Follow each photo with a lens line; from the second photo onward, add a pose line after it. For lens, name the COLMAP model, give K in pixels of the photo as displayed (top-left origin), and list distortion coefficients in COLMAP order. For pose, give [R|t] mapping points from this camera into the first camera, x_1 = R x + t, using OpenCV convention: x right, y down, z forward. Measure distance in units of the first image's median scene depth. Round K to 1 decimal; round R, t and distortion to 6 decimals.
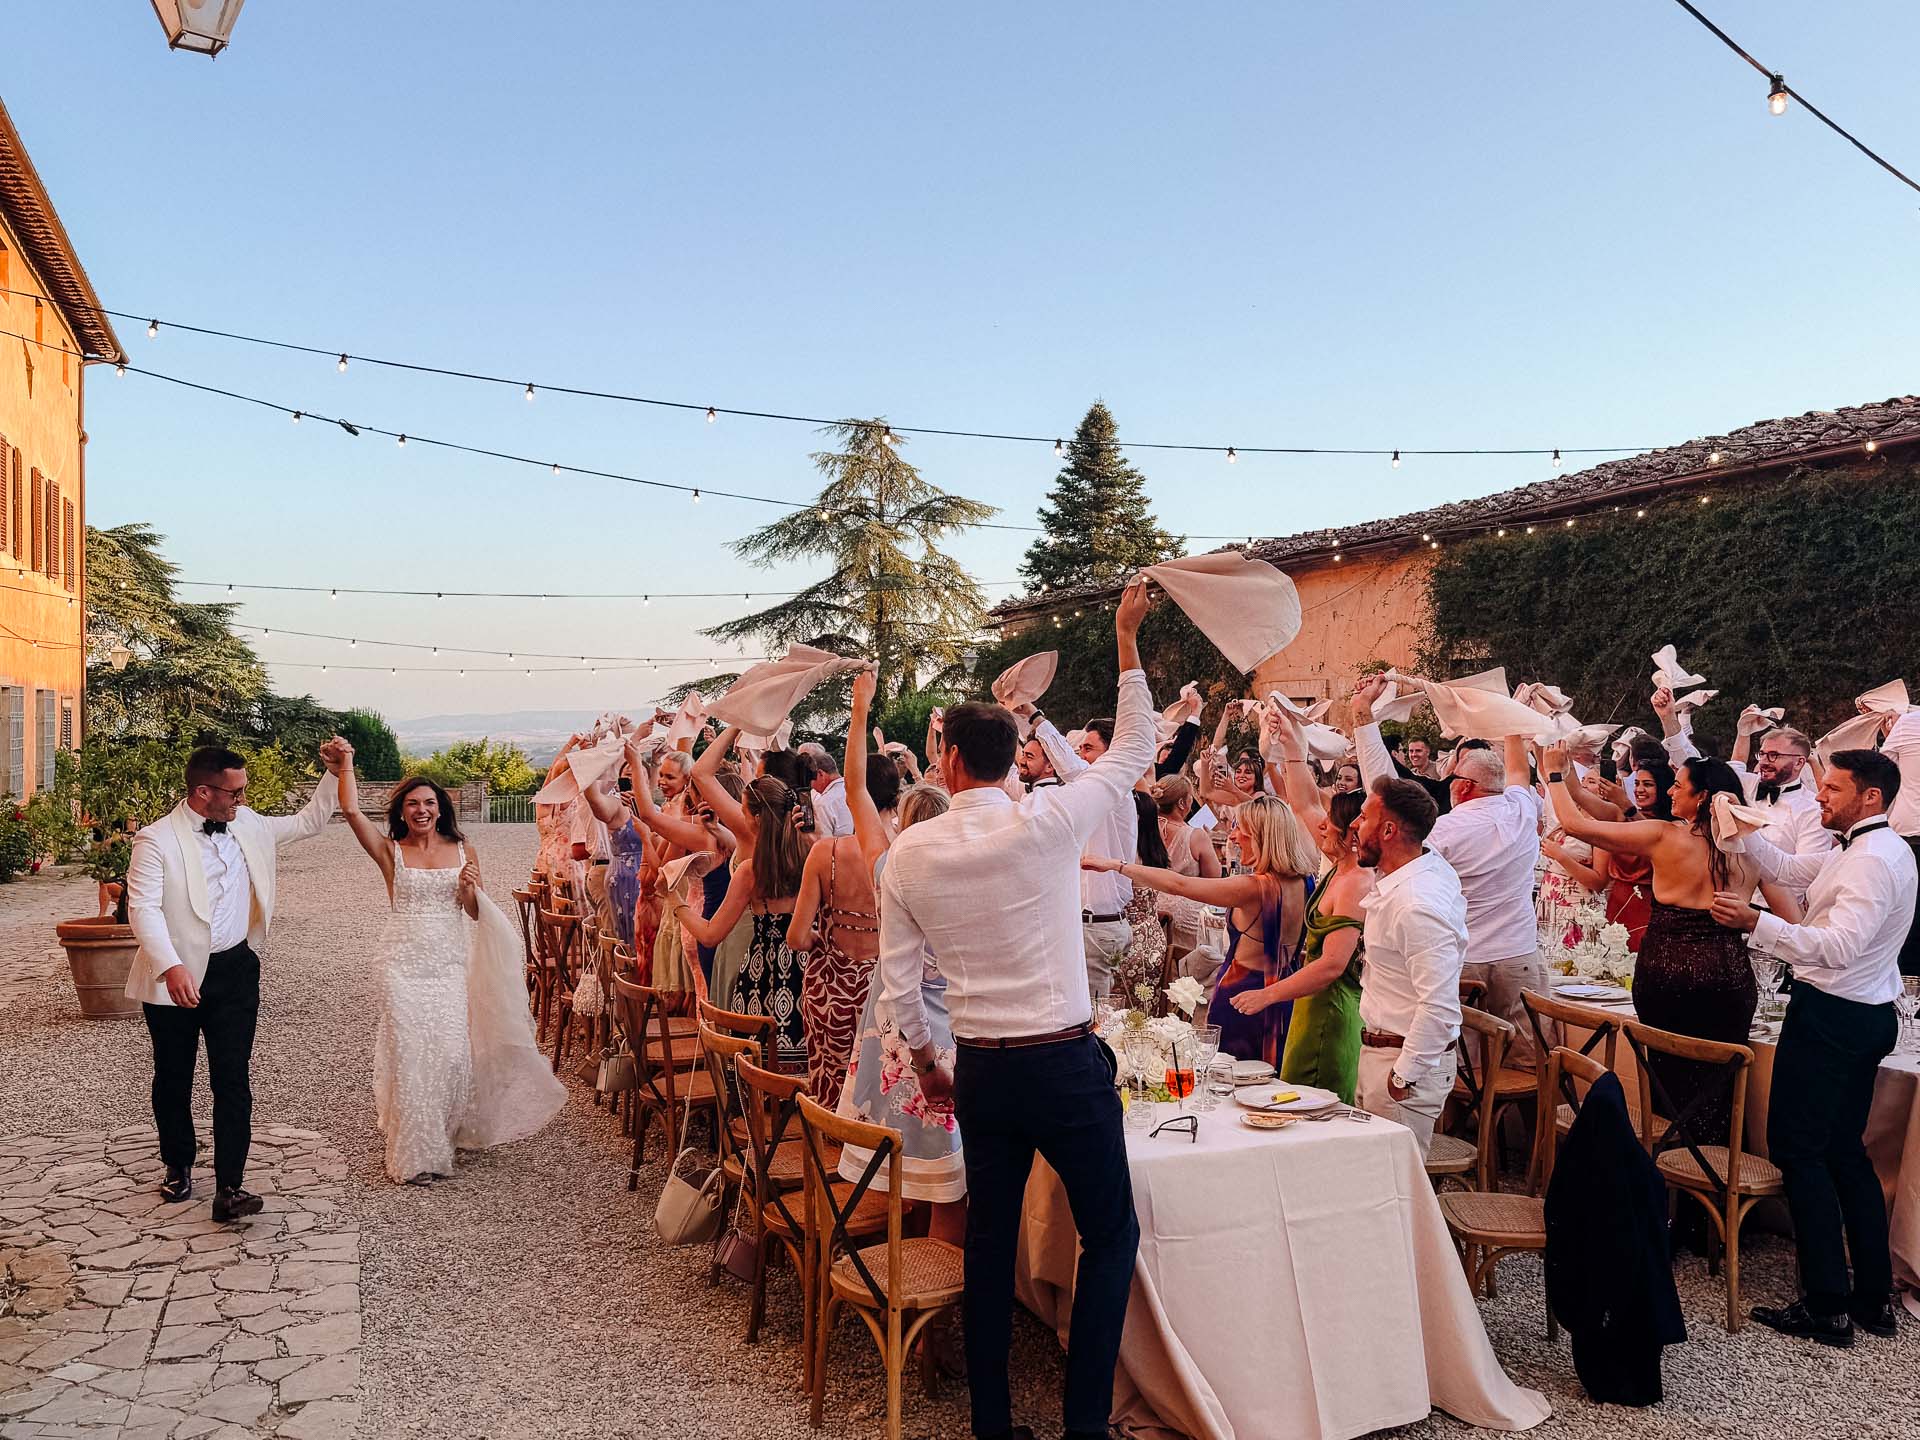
lens RADIAL K [[1661.2, 0, 908.0], [0, 1661.2, 696.2], [0, 0, 1]] dist [0.011260, -0.014961]
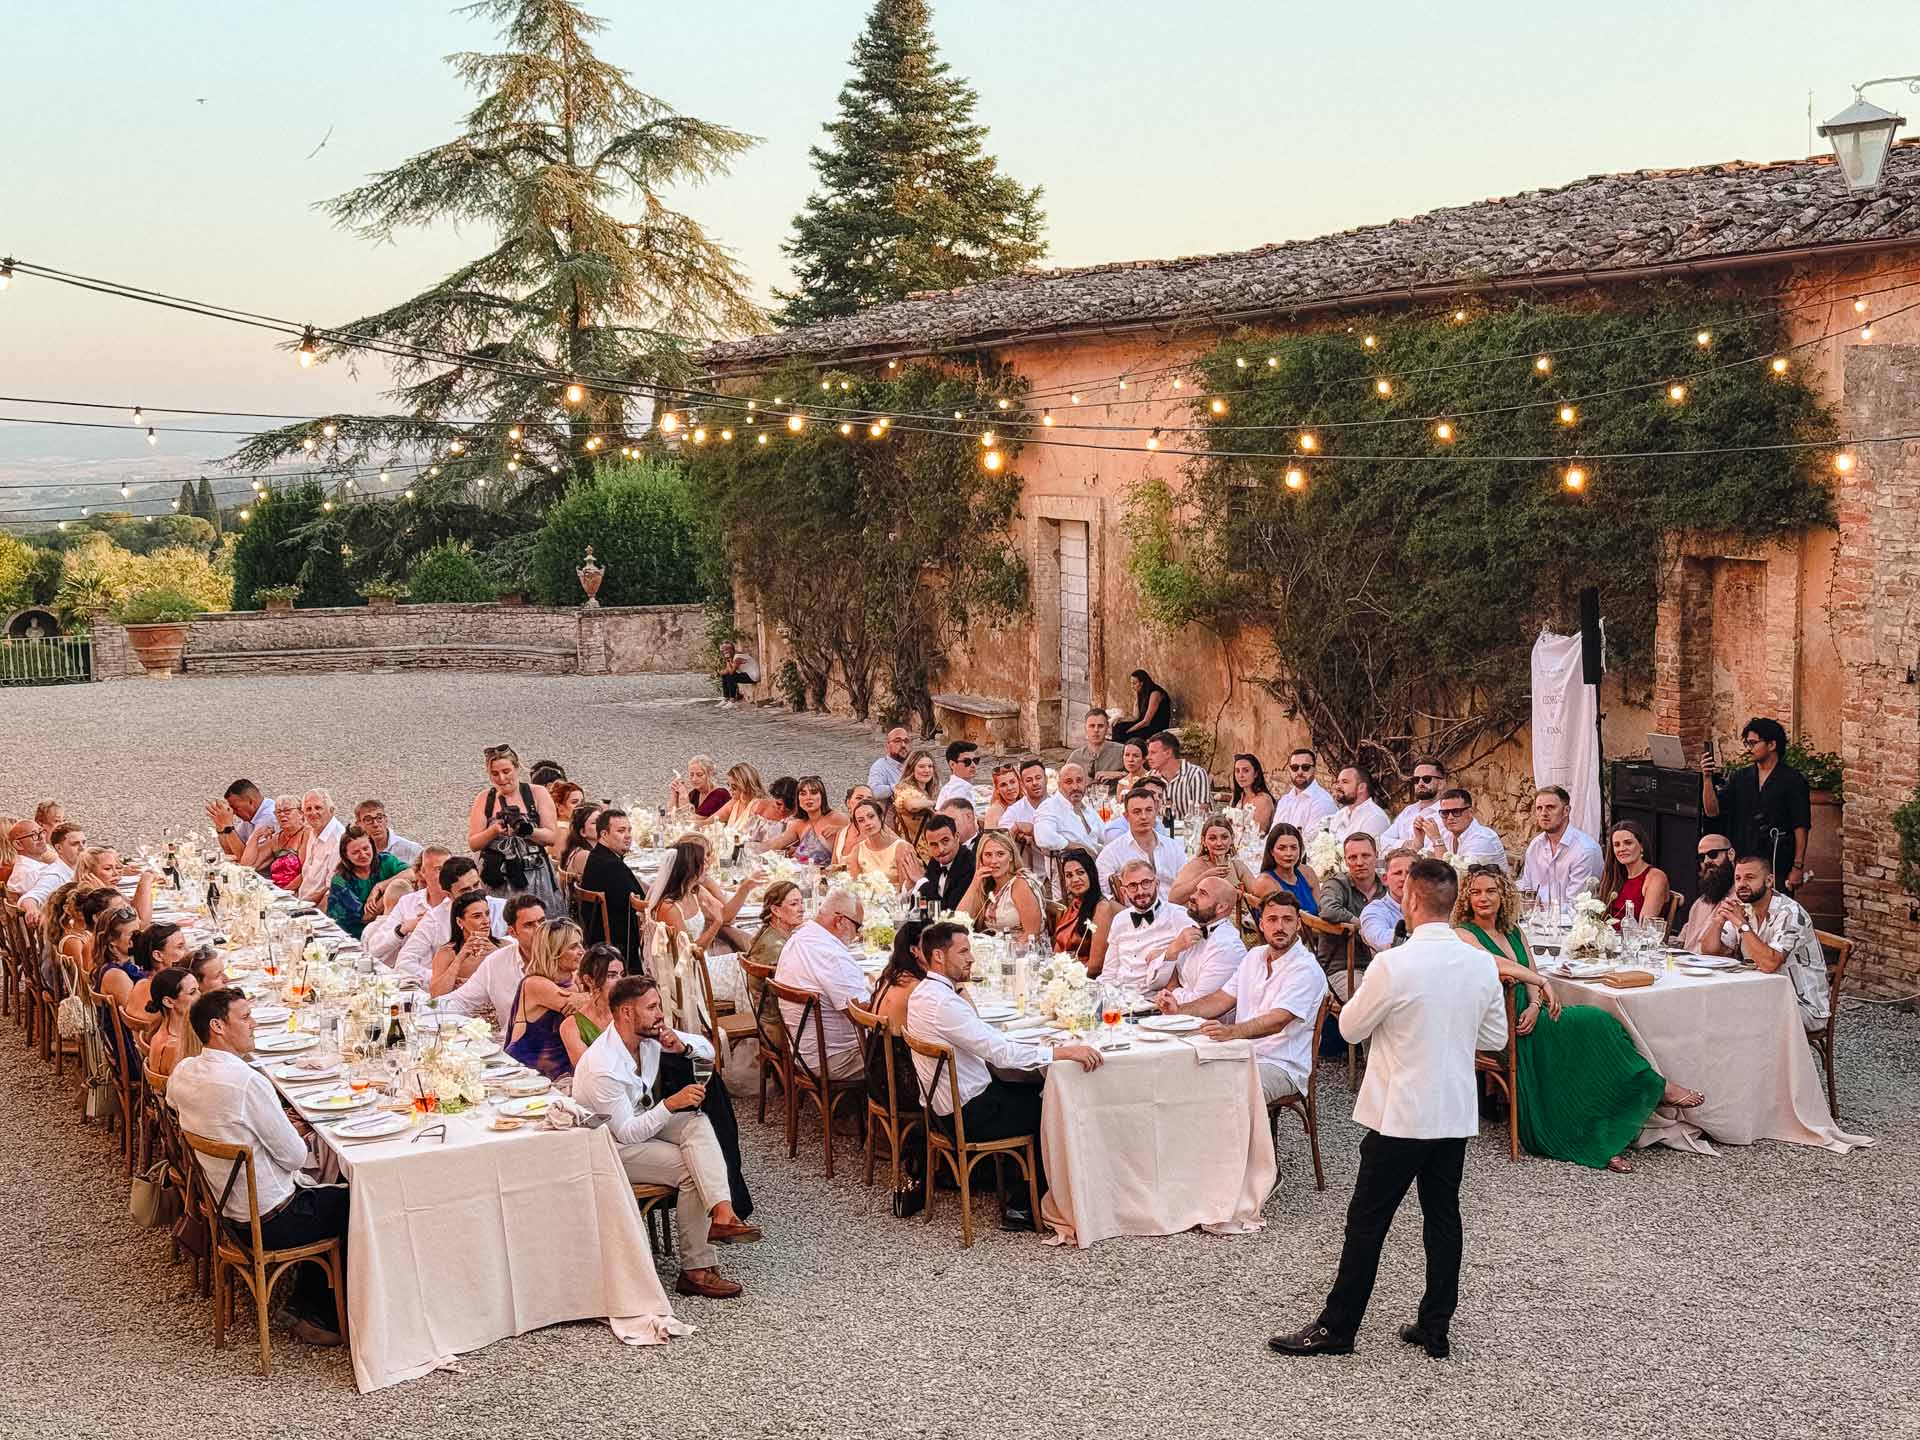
lens RADIAL K [[2827.8, 0, 957.4], [0, 2827.8, 800.7], [0, 0, 1]] dist [0.054240, 0.000000]
pose [[0.995711, -0.037774, 0.084459, 0.031216], [0.024545, 0.987998, 0.152502, -0.028433], [-0.089206, -0.149775, 0.984688, -0.103523]]
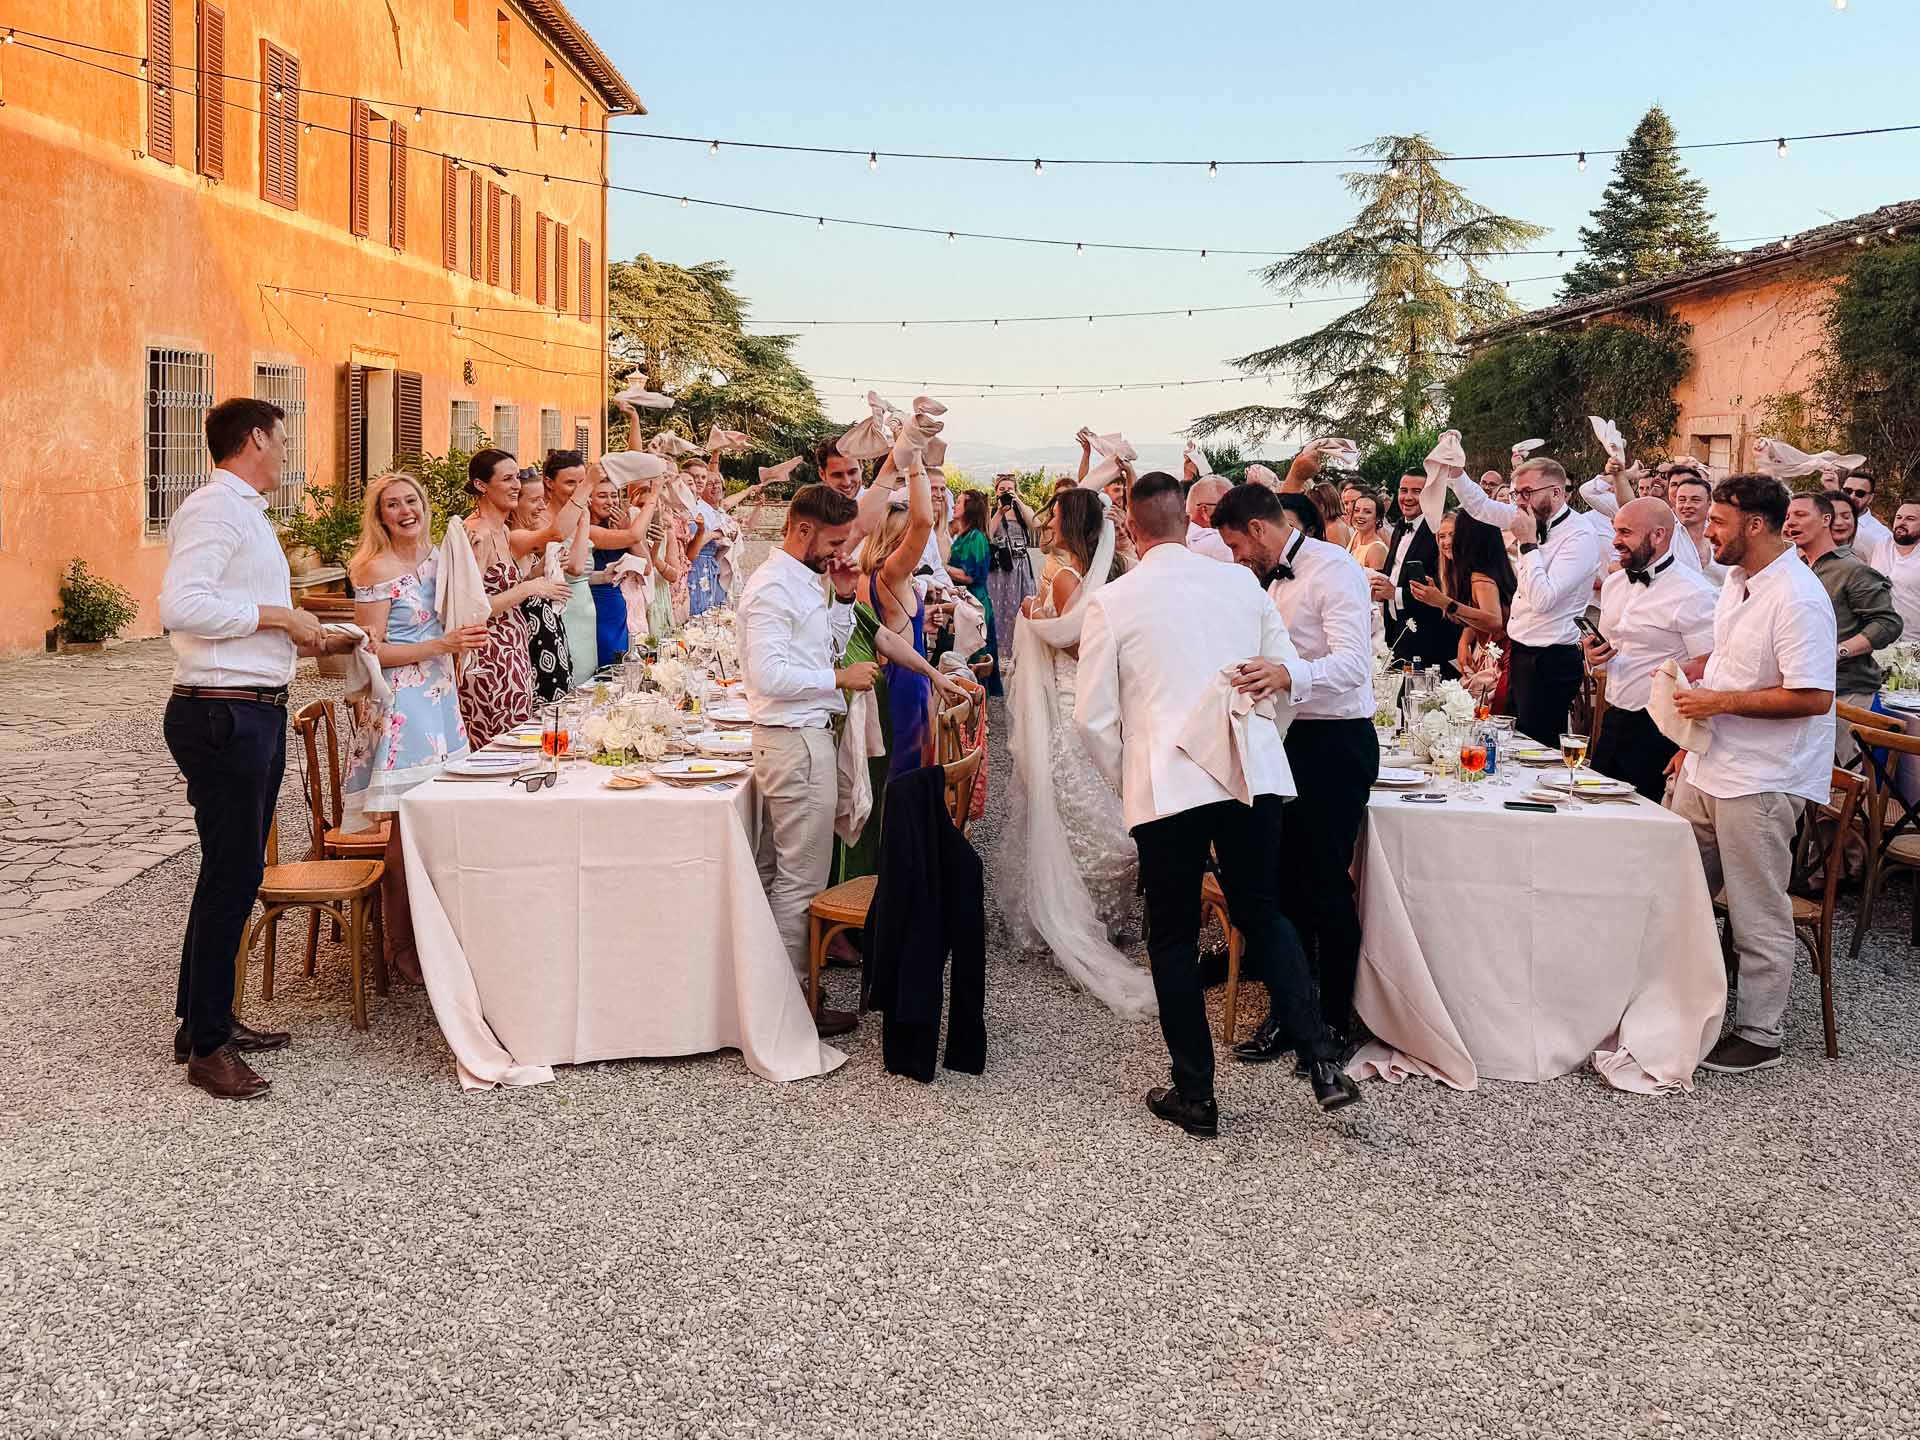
lens RADIAL K [[1661.2, 0, 991.0], [0, 1661.2, 597.5], [0, 0, 1]] dist [0.011260, -0.014961]
pose [[0.949099, 0.045984, -0.311603, 0.061178], [-0.014299, 0.994556, 0.103214, 0.000880], [0.314653, -0.093505, 0.944590, 0.002407]]
